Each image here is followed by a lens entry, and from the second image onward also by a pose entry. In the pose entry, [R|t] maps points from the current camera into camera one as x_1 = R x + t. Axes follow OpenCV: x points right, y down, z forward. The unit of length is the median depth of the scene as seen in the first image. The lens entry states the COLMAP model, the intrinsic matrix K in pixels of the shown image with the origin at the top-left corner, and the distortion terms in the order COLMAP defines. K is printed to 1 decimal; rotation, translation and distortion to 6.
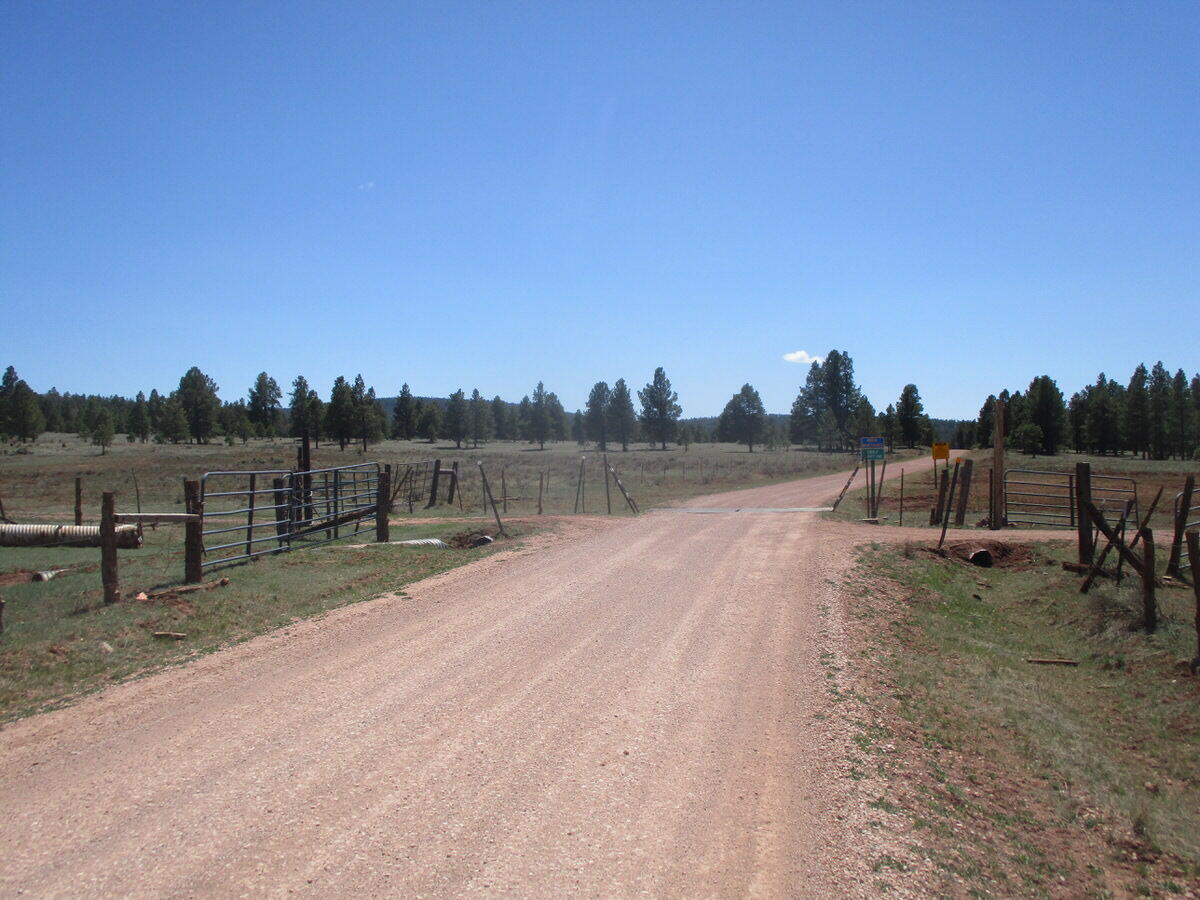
lens RADIAL K [[1135.8, 0, 594.6], [0, 1135.8, 451.1], [0, 0, 1]] dist [-0.012188, 0.000000]
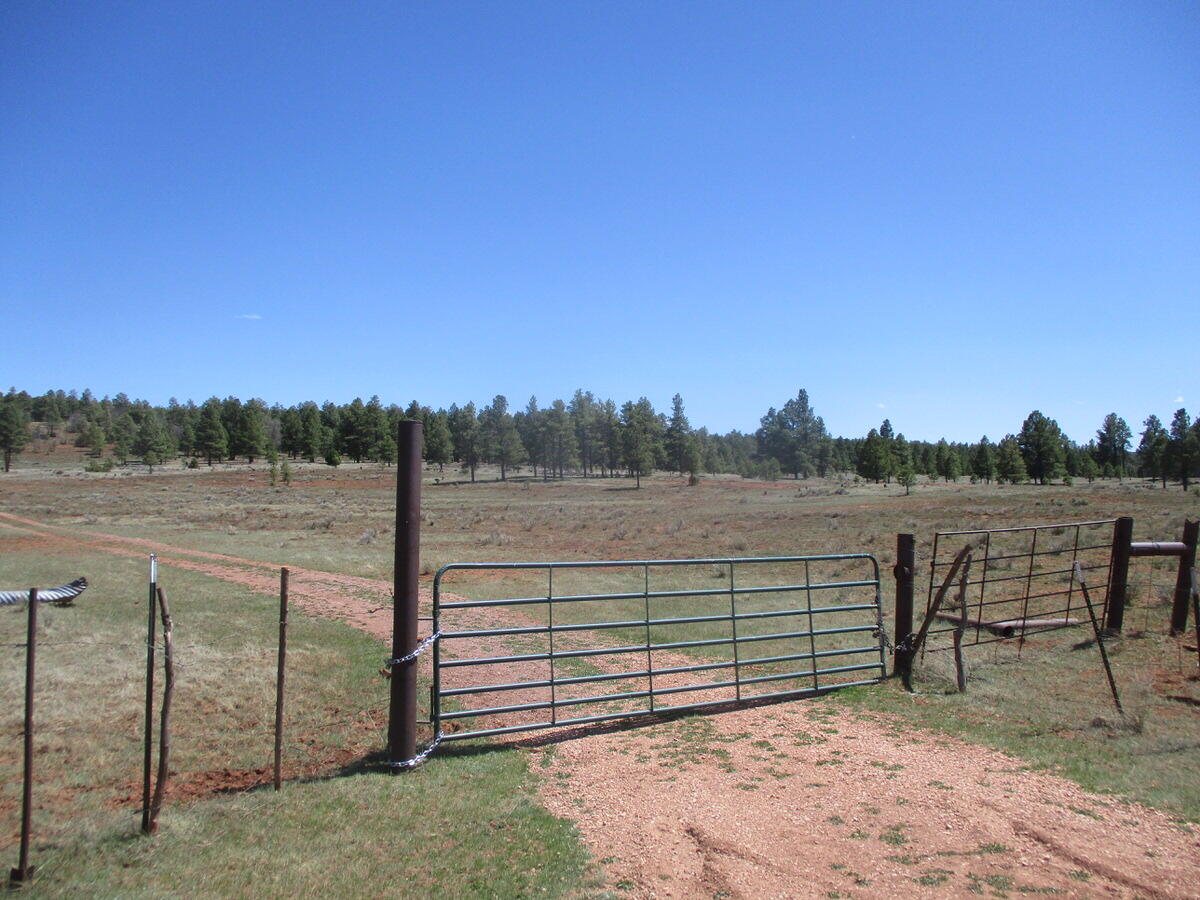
lens RADIAL K [[969.6, 0, 609.0], [0, 969.6, 459.1], [0, 0, 1]] dist [-0.026156, 0.011567]
pose [[0.706794, -0.021651, -0.707088, -0.004570], [-0.001662, 0.999478, -0.032266, -0.000267], [0.707417, 0.023981, 0.706389, 0.097710]]
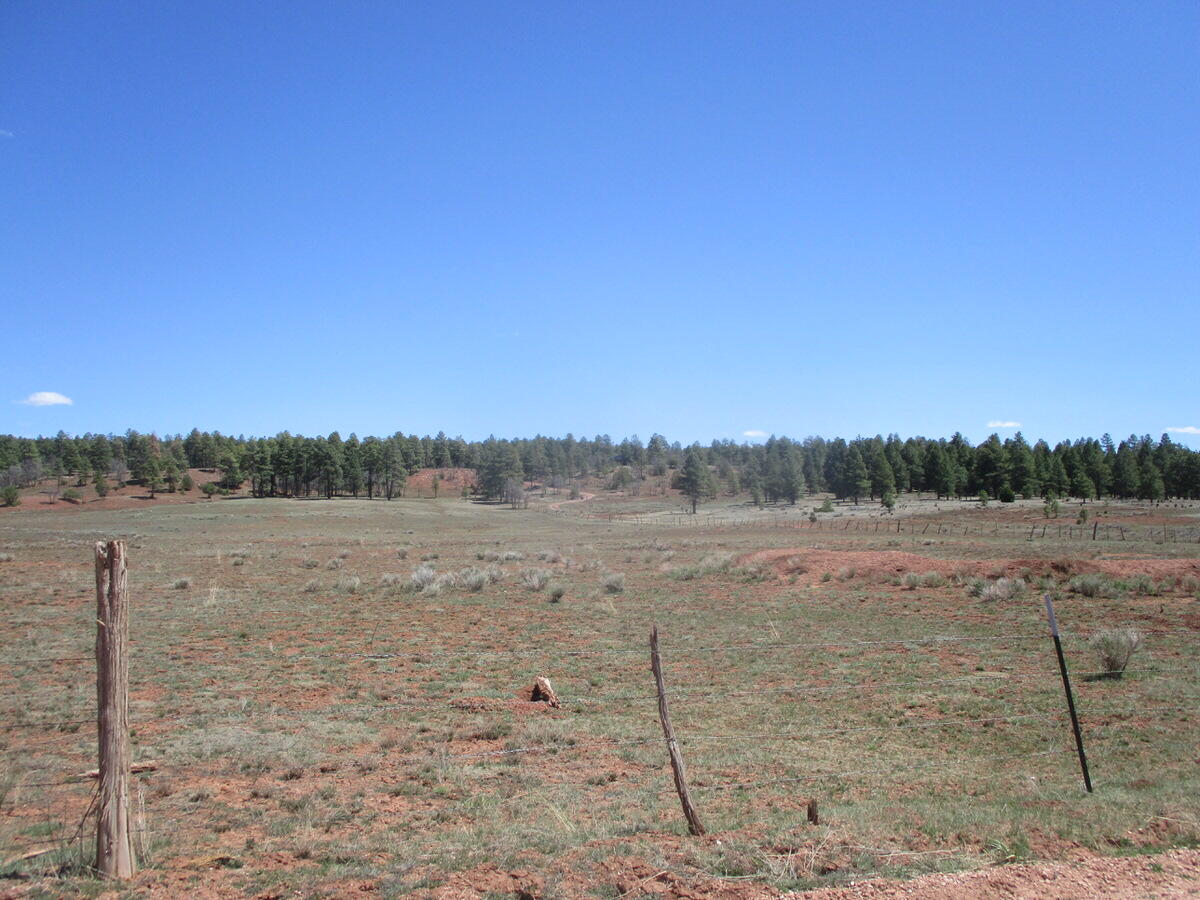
lens RADIAL K [[1135.8, 0, 601.0], [0, 1135.8, 448.8], [0, 0, 1]] dist [-0.012188, 0.000000]
pose [[0.450027, -0.067083, -0.890492, -0.039879], [0.010023, 0.997491, -0.070078, -0.002987], [0.892959, 0.022611, 0.449570, -0.282660]]
